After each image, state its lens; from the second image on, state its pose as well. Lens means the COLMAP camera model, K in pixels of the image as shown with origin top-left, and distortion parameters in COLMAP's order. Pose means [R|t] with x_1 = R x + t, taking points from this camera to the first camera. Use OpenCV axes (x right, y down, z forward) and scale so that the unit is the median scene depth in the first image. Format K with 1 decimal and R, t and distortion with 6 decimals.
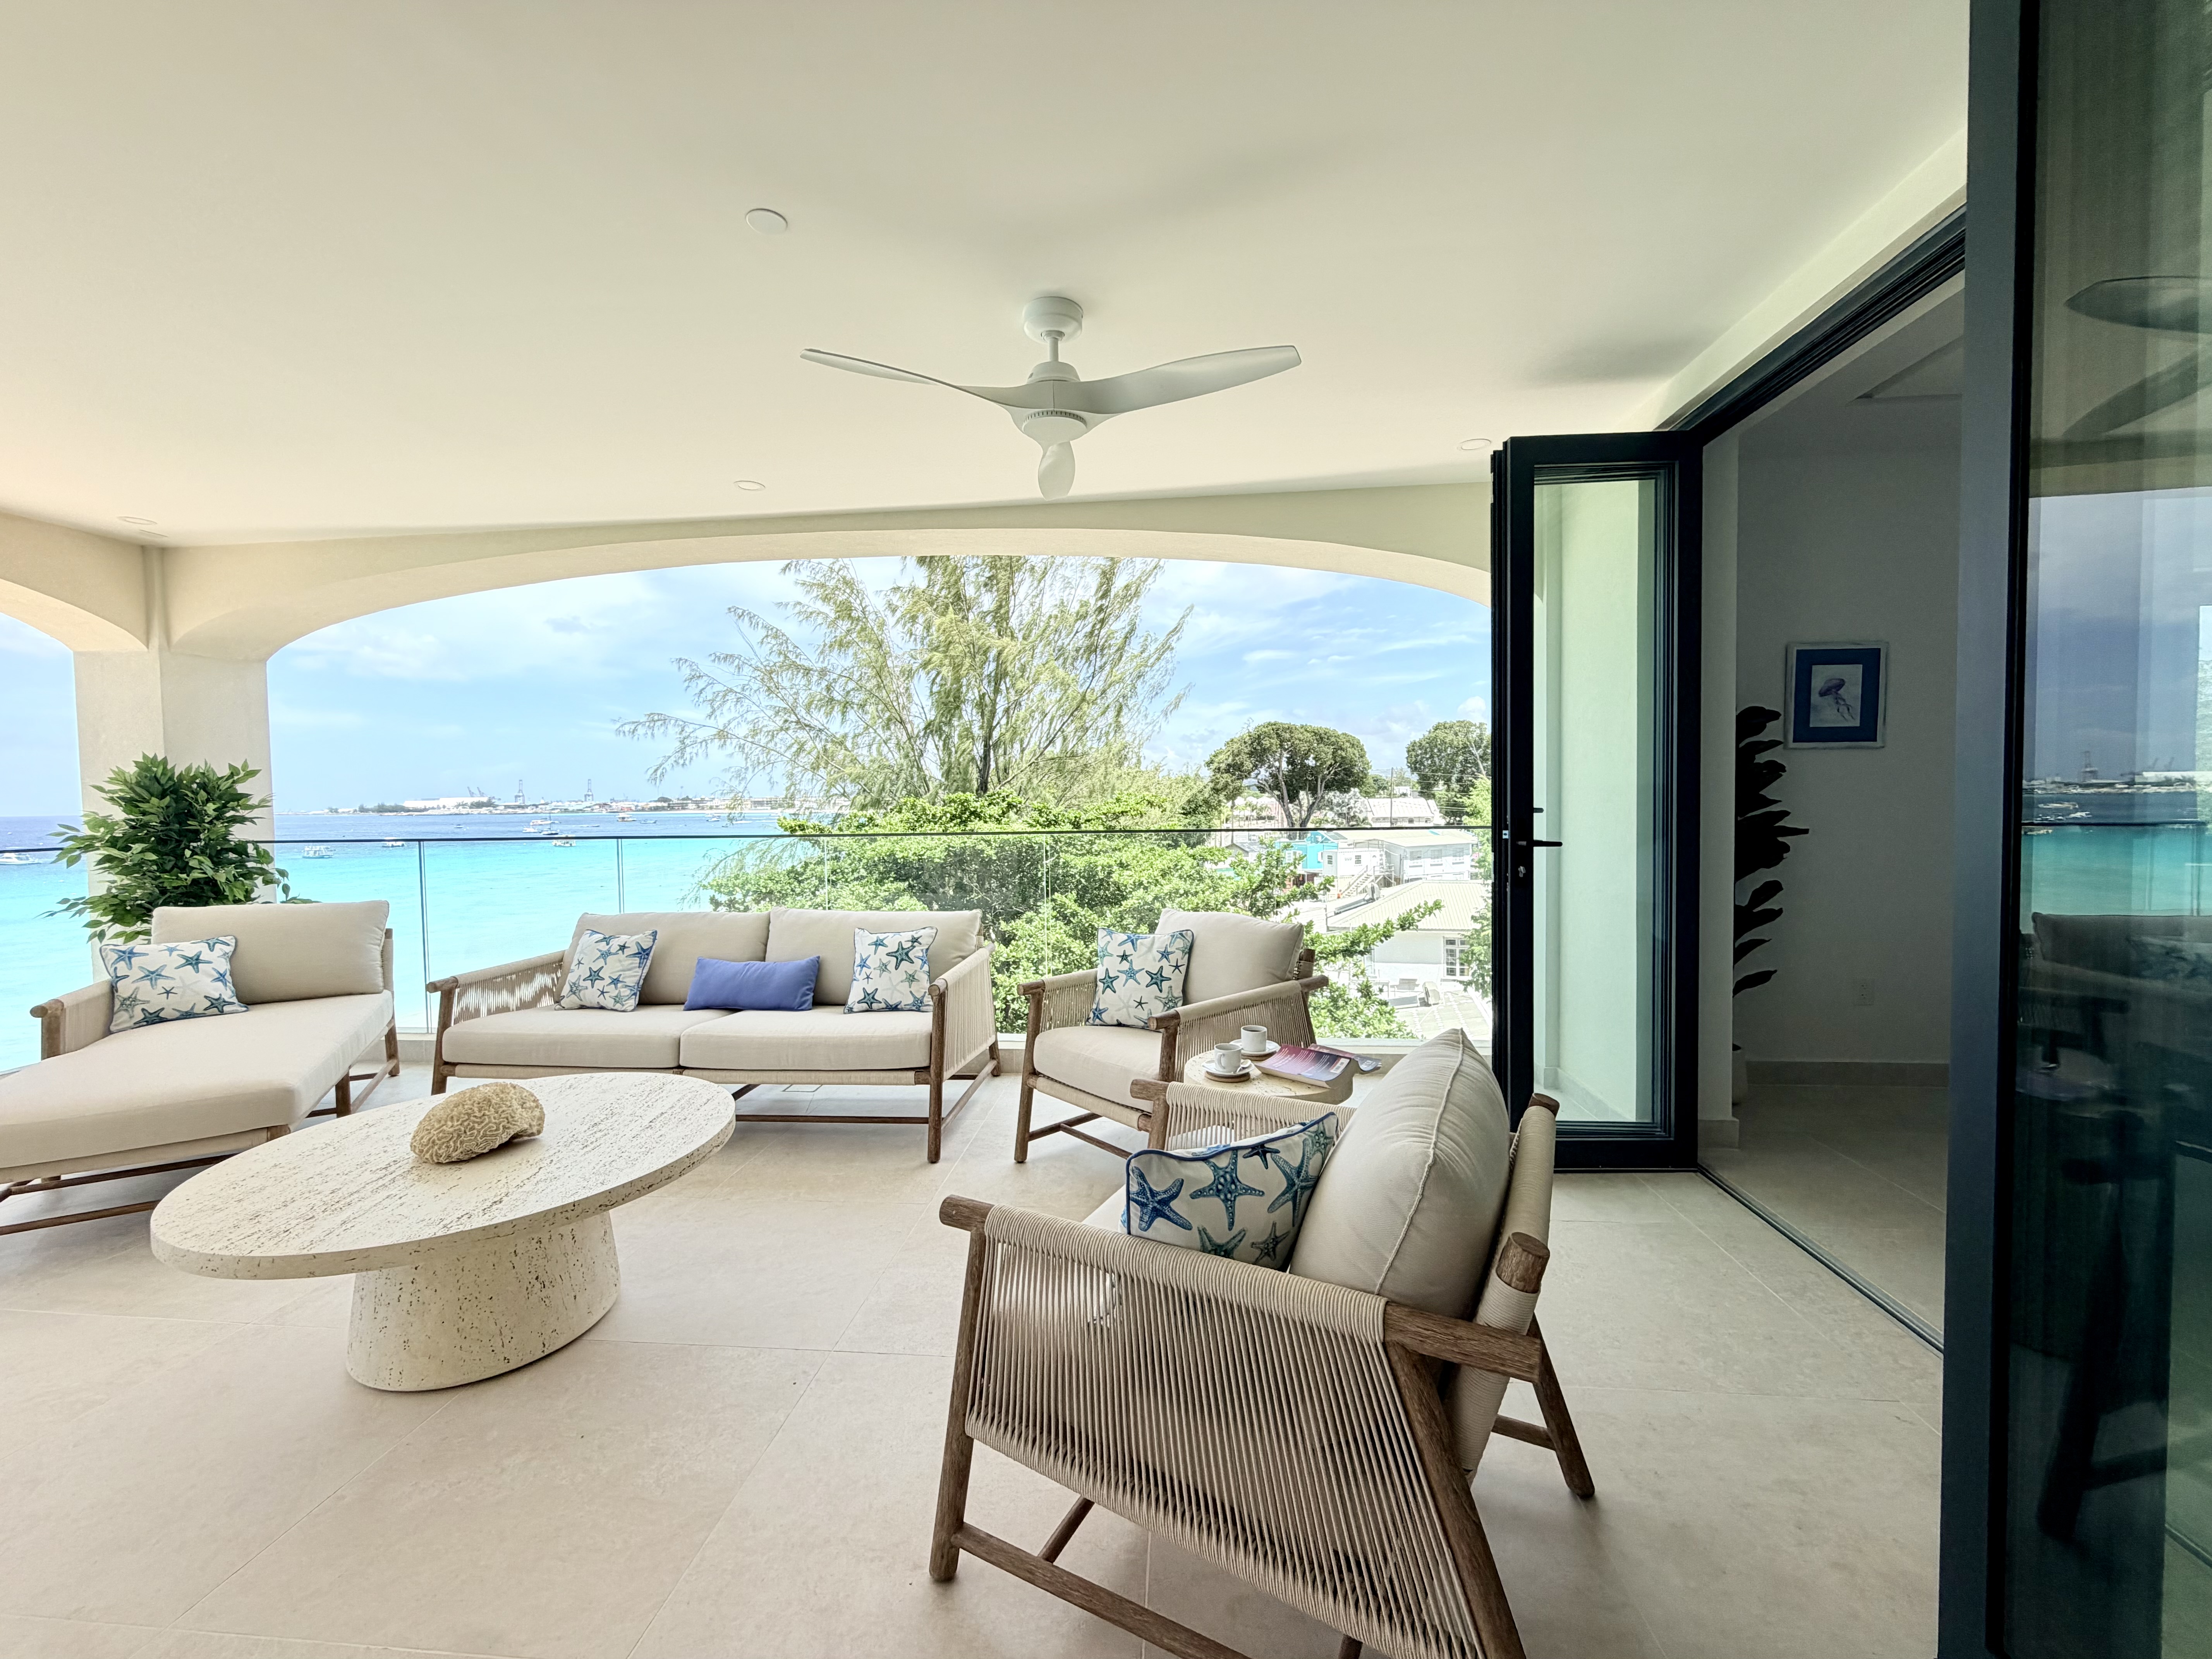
lens RADIAL K [[881.3, 0, 1092.6], [0, 881.3, 845.2], [0, 0, 1]] dist [0.001853, -0.000372]
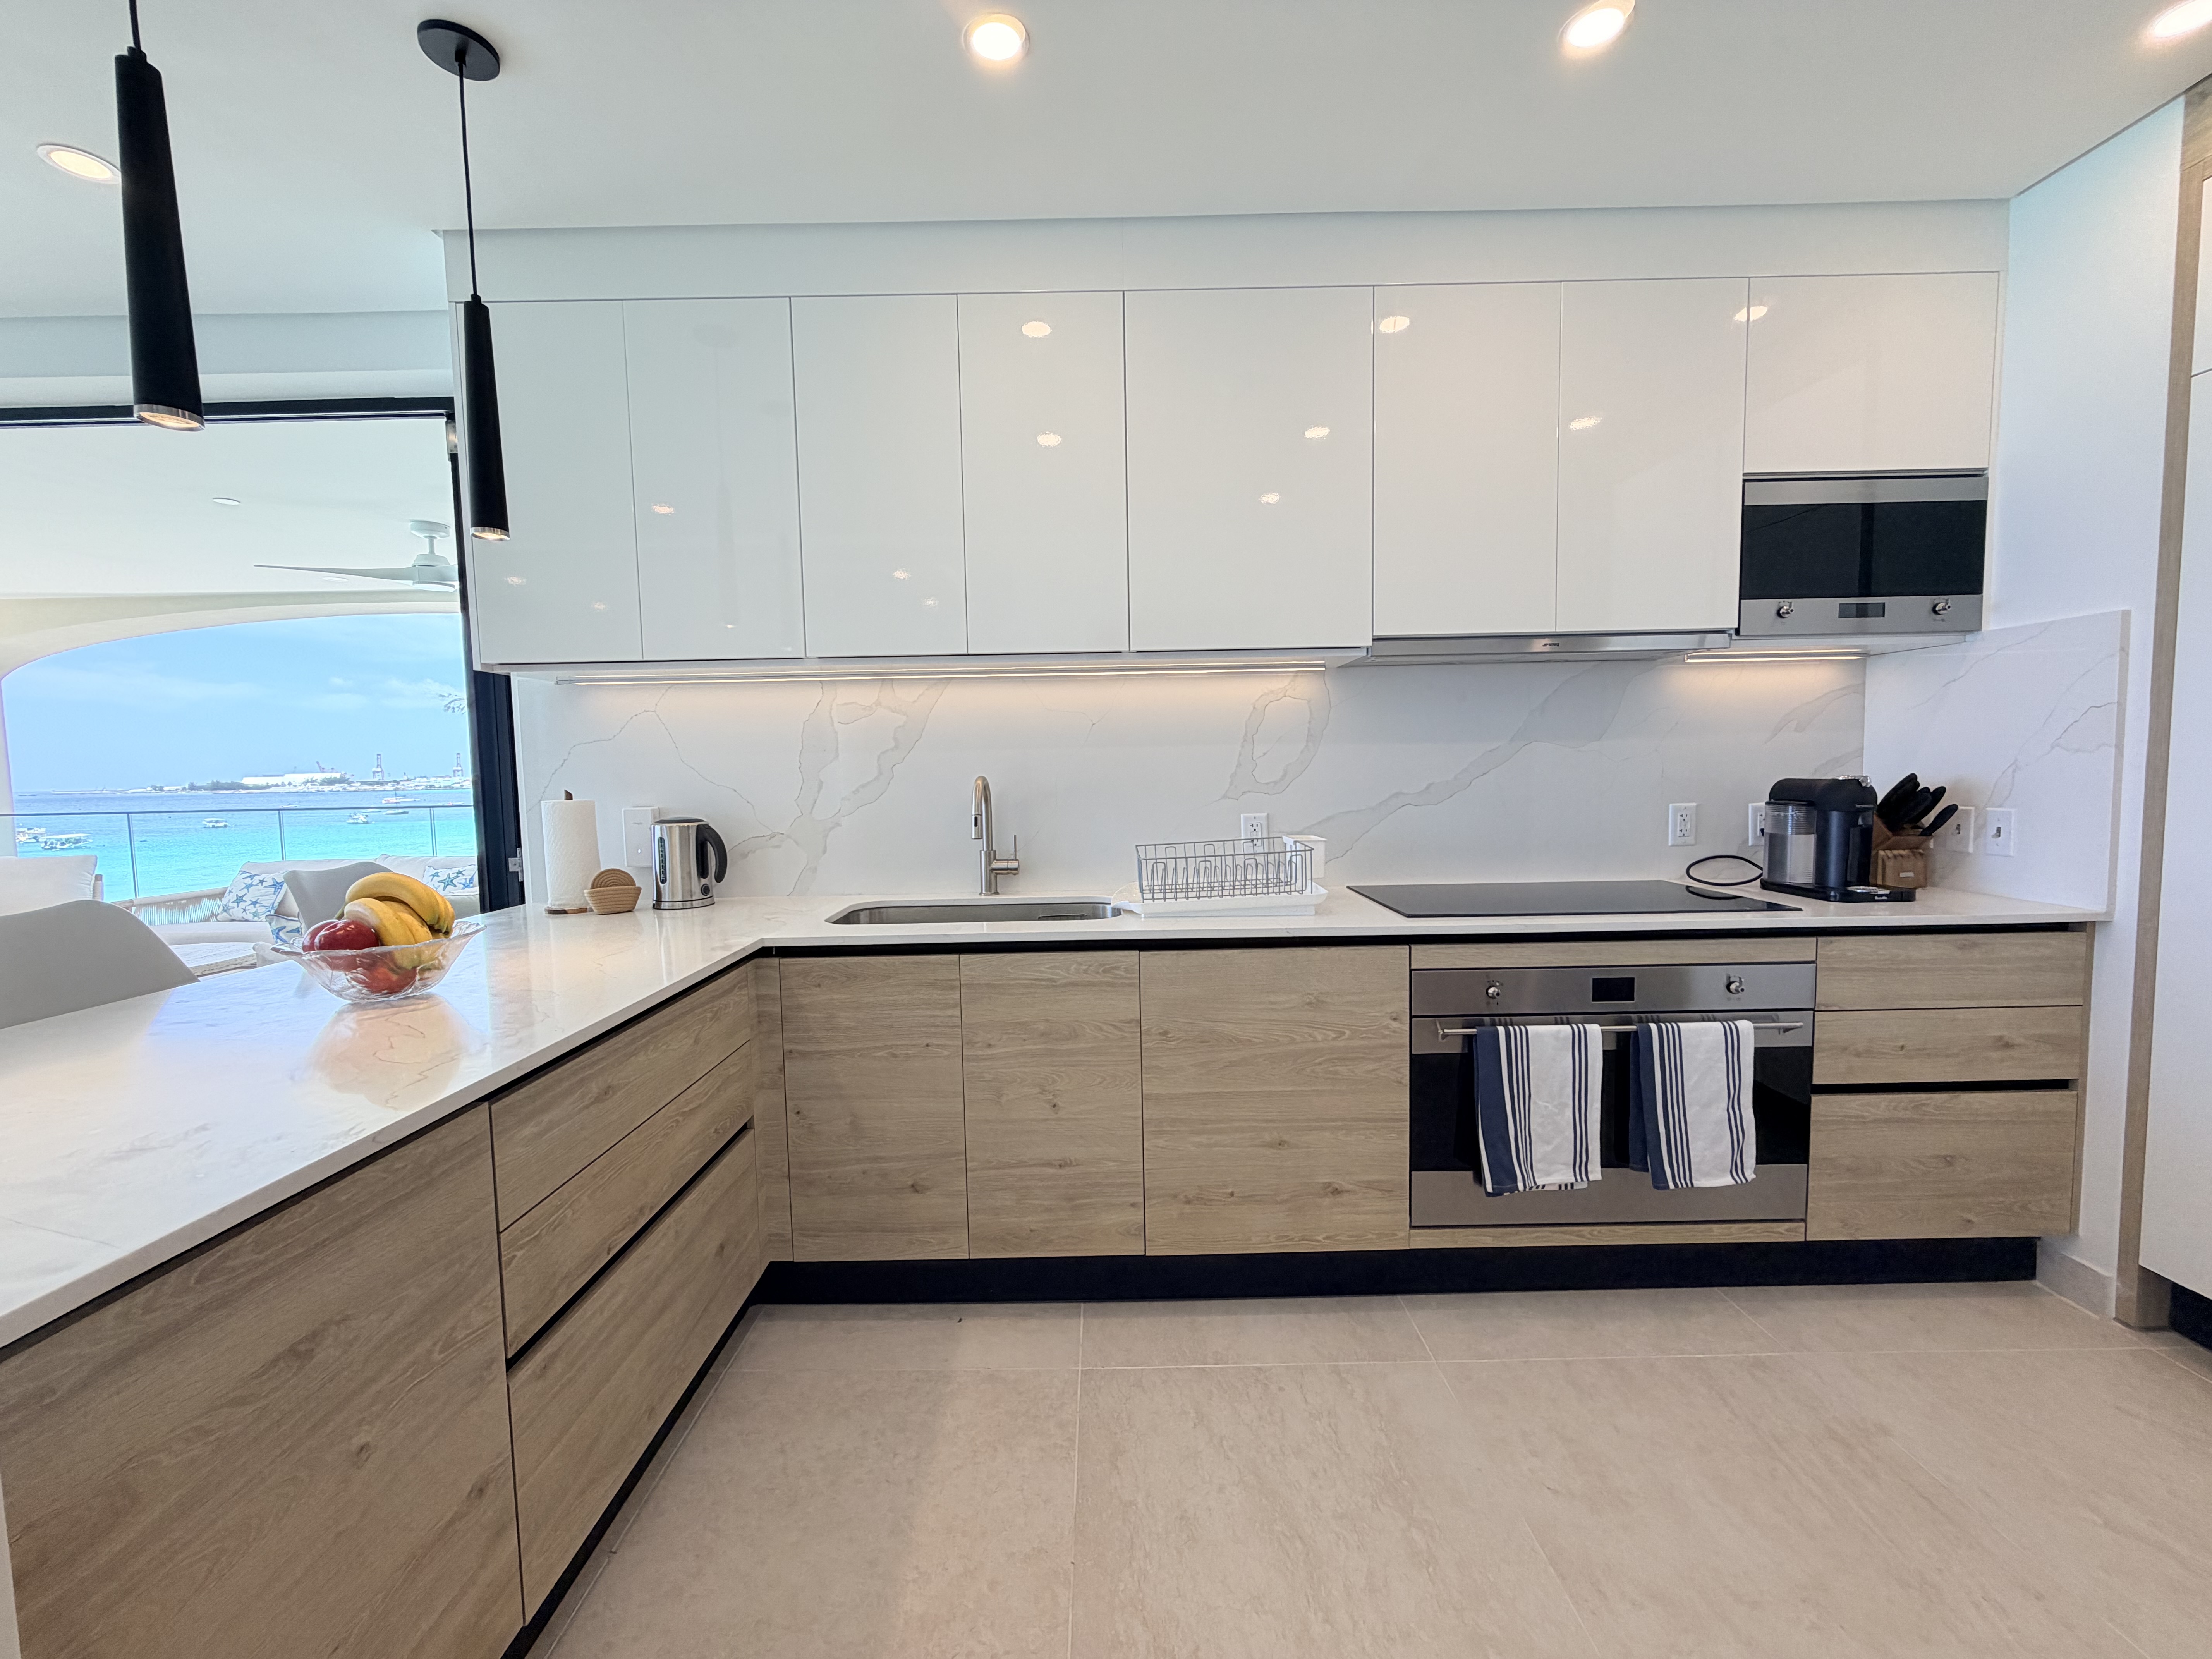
lens RADIAL K [[881.3, 0, 1093.1], [0, 881.3, 836.4], [0, 0, 1]] dist [0.001853, -0.000372]
pose [[0.994632, -0.010517, 0.102943, 0.741386], [0.008493, 0.999762, 0.020086, 0.020925], [-0.103130, -0.019104, 0.994484, -0.660660]]
